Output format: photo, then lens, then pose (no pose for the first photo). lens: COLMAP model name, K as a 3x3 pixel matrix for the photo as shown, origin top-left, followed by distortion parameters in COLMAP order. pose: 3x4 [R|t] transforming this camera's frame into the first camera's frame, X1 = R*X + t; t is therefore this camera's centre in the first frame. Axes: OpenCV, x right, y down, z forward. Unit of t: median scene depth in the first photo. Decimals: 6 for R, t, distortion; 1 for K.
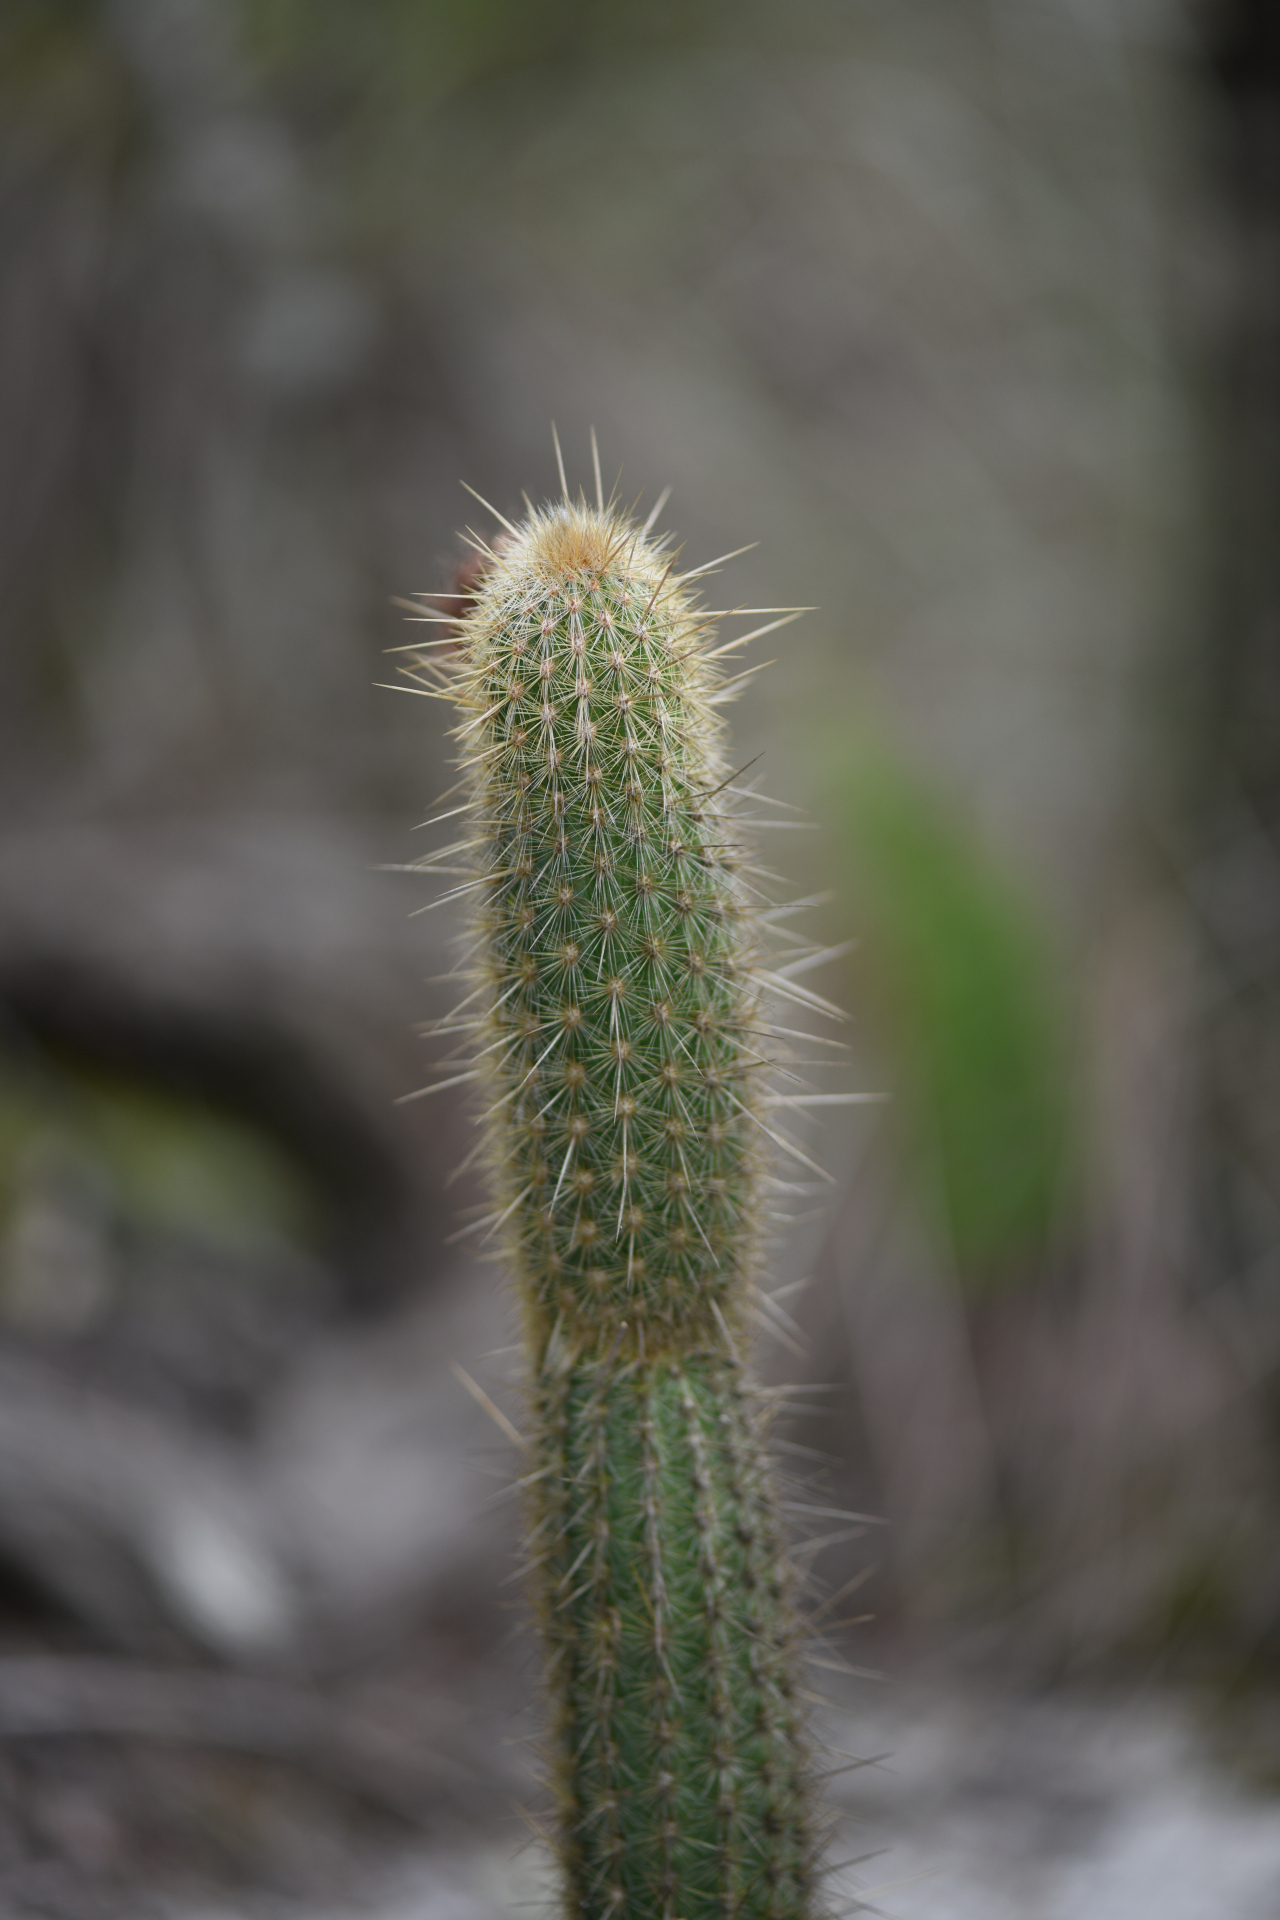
lens RADIAL K [[5797.7, 0, 640.4], [0, 5797.7, 959.4], [0, 0, 1]] dist [-0.130773, 0.000000]
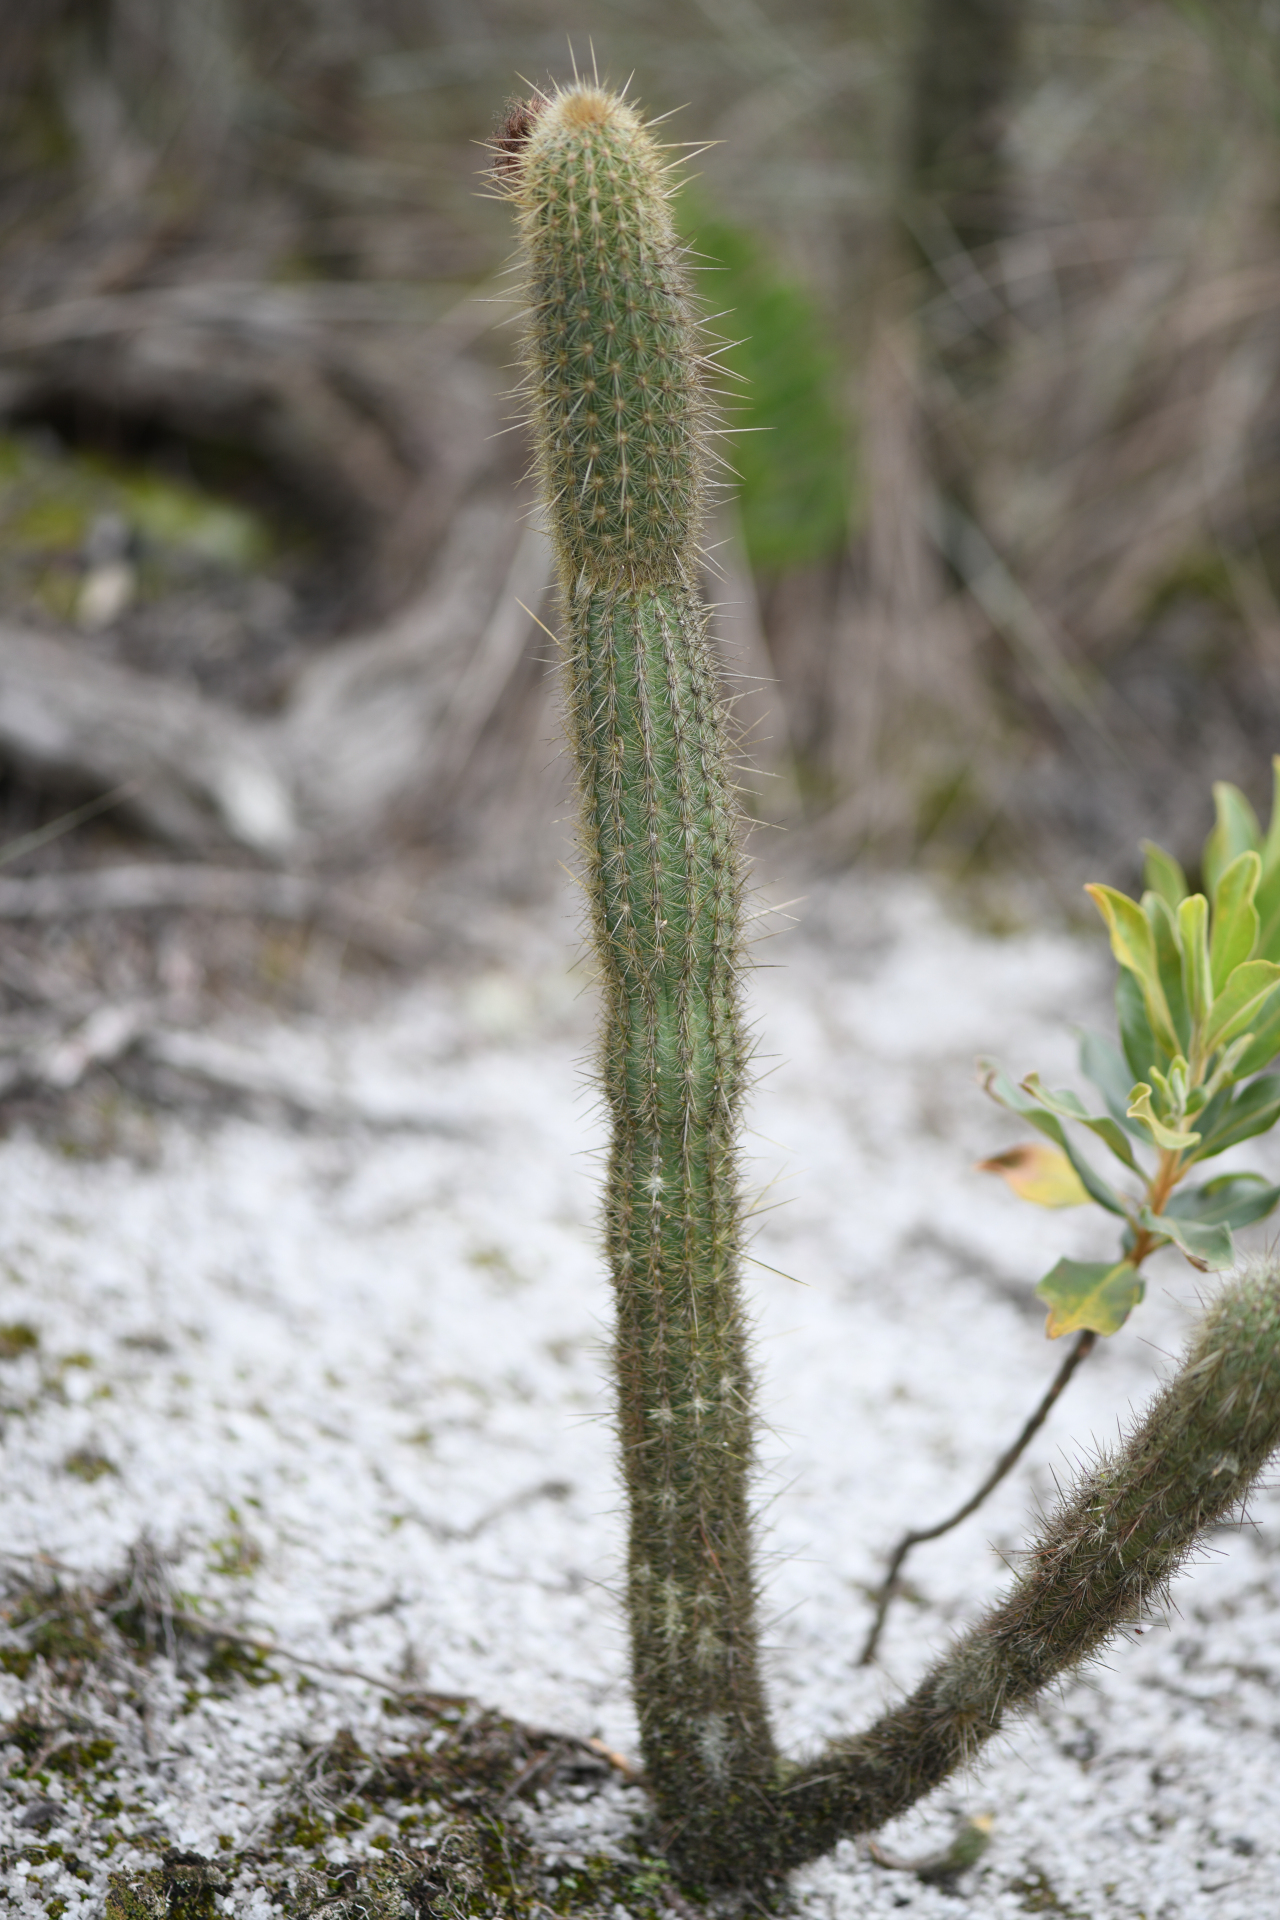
lens RADIAL K [[5797.7, 0, 639.1], [0, 5797.7, 959.7], [0, 0, 1]] dist [-0.130773, 0.000000]
pose [[0.998176, -0.035887, 0.048549, -0.084783], [0.030705, 0.994148, 0.103576, 0.001792], [-0.051982, -0.101896, 0.993436, -0.698202]]
